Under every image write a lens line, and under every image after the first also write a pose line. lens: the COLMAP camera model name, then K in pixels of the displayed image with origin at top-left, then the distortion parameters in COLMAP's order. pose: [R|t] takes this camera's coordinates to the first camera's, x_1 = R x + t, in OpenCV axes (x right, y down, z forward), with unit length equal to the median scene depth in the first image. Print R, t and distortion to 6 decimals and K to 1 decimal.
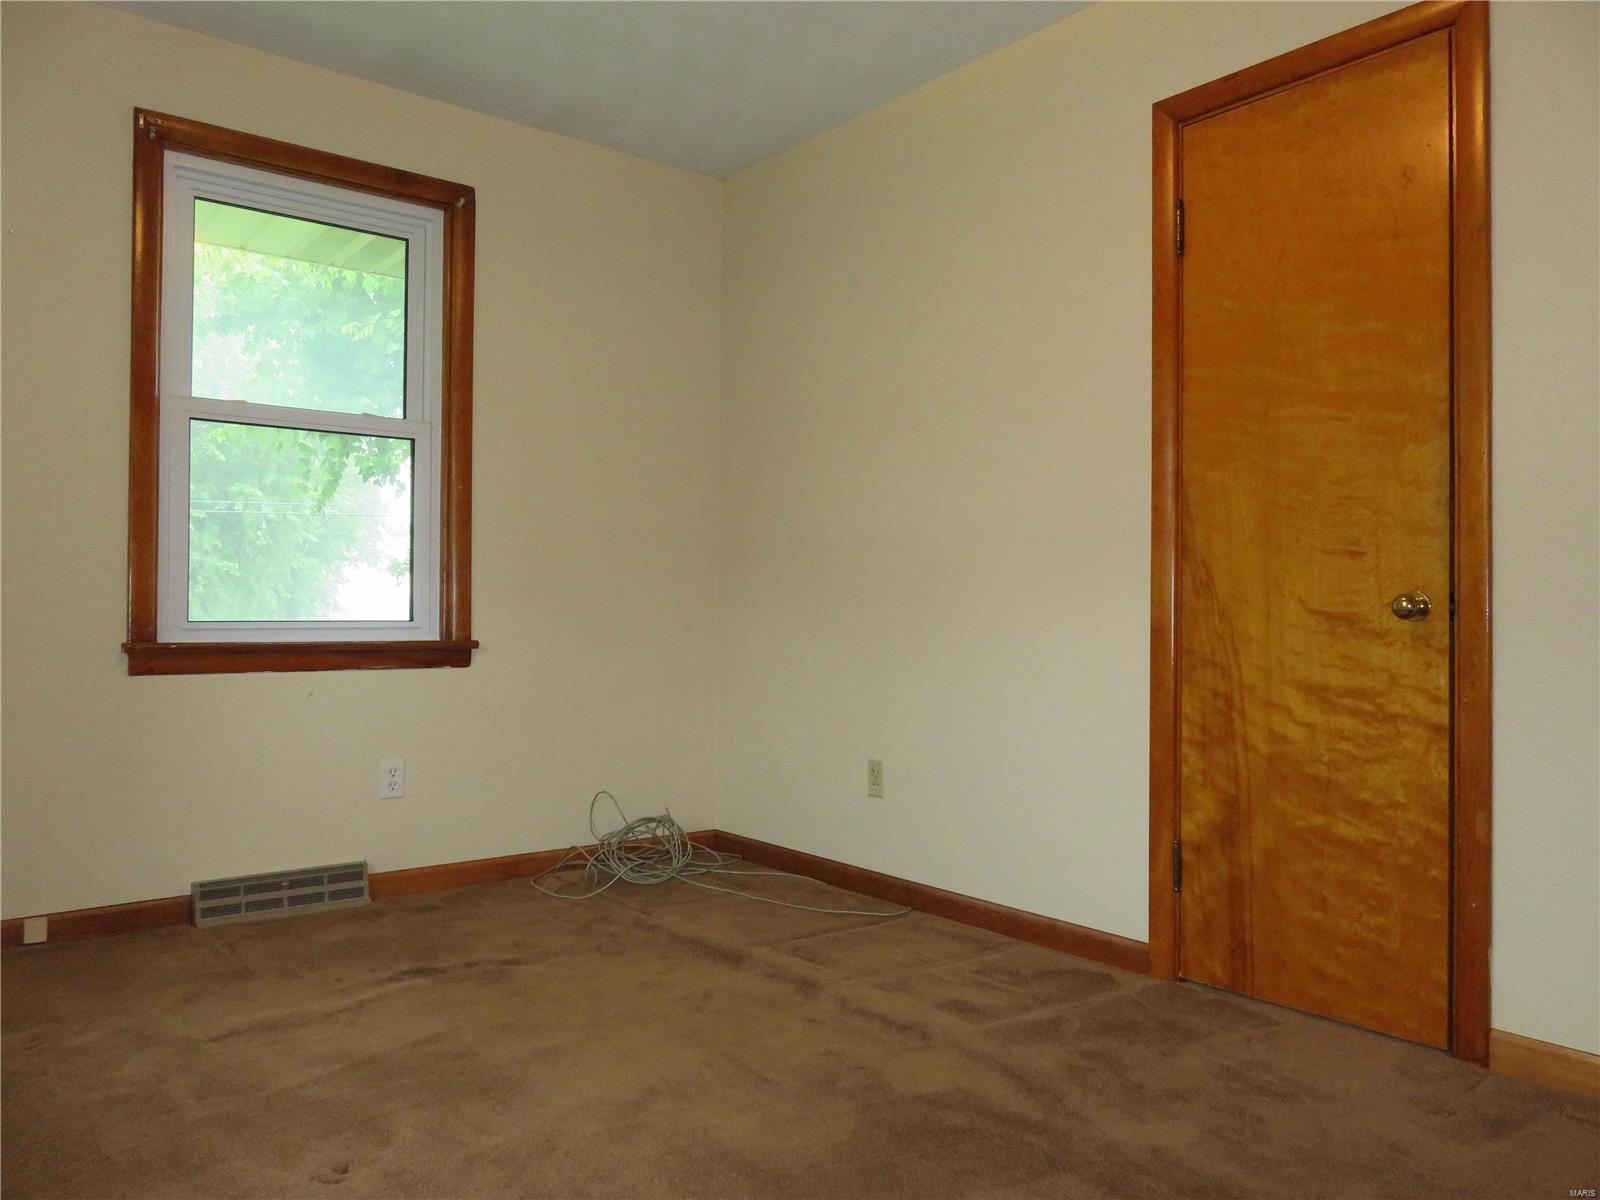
lens RADIAL K [[1187.2, 0, 806.3], [0, 1187.2, 599.0], [0, 0, 1]] dist [-0.010938, -0.005662]
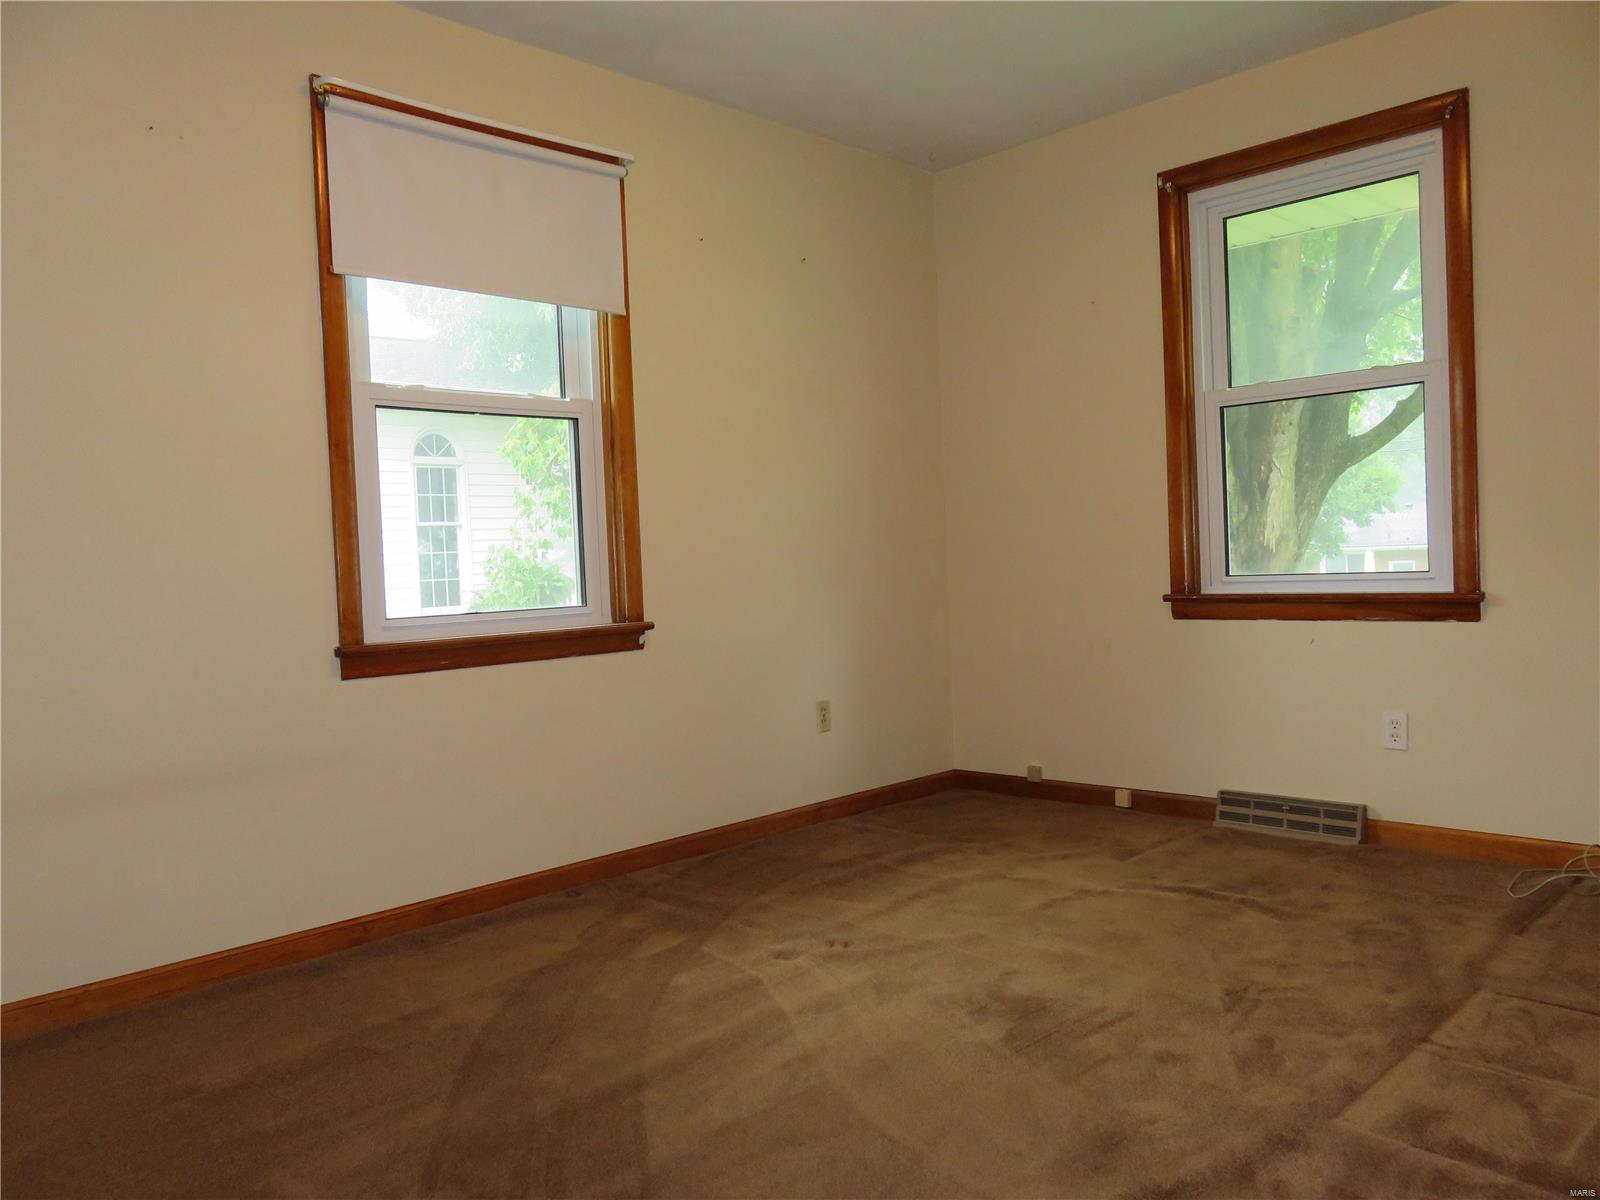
lens RADIAL K [[1187.2, 0, 800.3], [0, 1187.2, 601.0], [0, 0, 1]] dist [-0.010938, -0.005662]
pose [[0.104509, 0.024293, -0.994227, 0.614861], [0.047156, 0.998456, 0.029354, -0.010595], [0.993405, -0.049952, 0.103202, 0.425573]]
